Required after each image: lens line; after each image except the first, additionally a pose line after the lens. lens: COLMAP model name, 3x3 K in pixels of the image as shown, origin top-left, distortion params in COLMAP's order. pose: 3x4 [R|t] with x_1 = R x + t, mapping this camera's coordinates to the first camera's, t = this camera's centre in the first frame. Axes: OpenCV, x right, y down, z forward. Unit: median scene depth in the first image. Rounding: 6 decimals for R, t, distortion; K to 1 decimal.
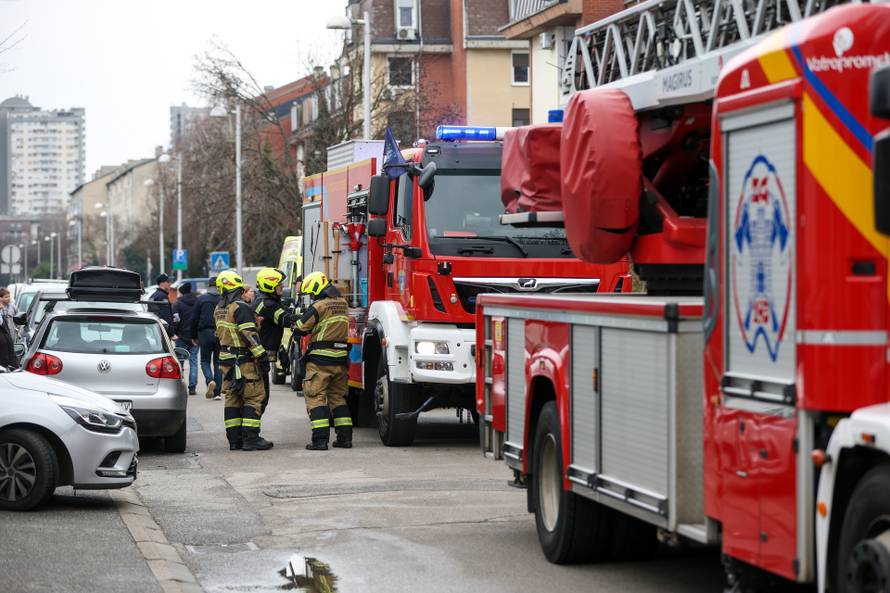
lens RADIAL K [[4939.0, 0, 445.0], [0, 4939.0, 296.5], [0, 0, 1]] dist [-0.240508, -9.324428]
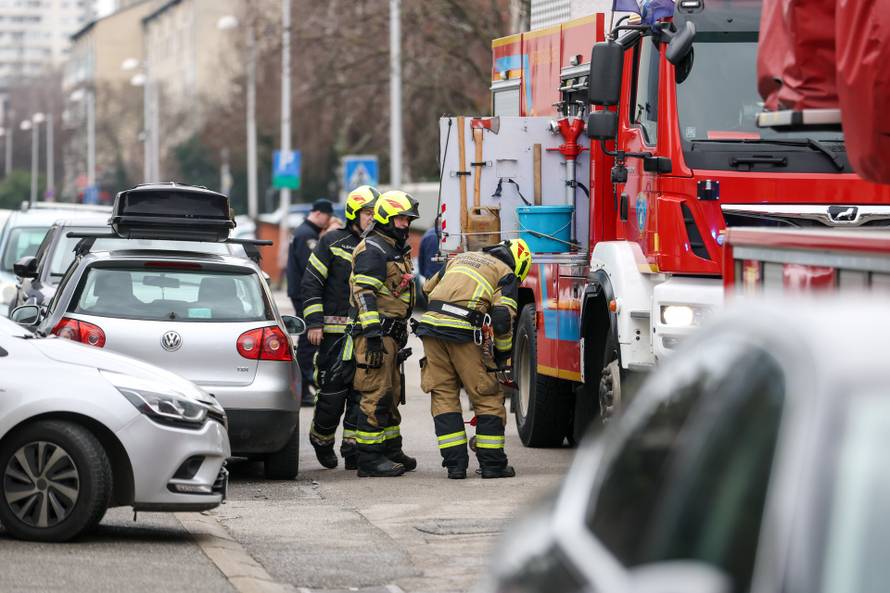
lens RADIAL K [[5024.7, 0, 445.0], [0, 5024.7, 296.5], [0, 0, 1]] dist [1.352178, 13.608274]
pose [[0.999683, 0.005886, -0.024490, -0.017878], [-0.005521, 0.999873, 0.014943, -0.001524], [0.024575, -0.014803, 0.999588, 0.352019]]
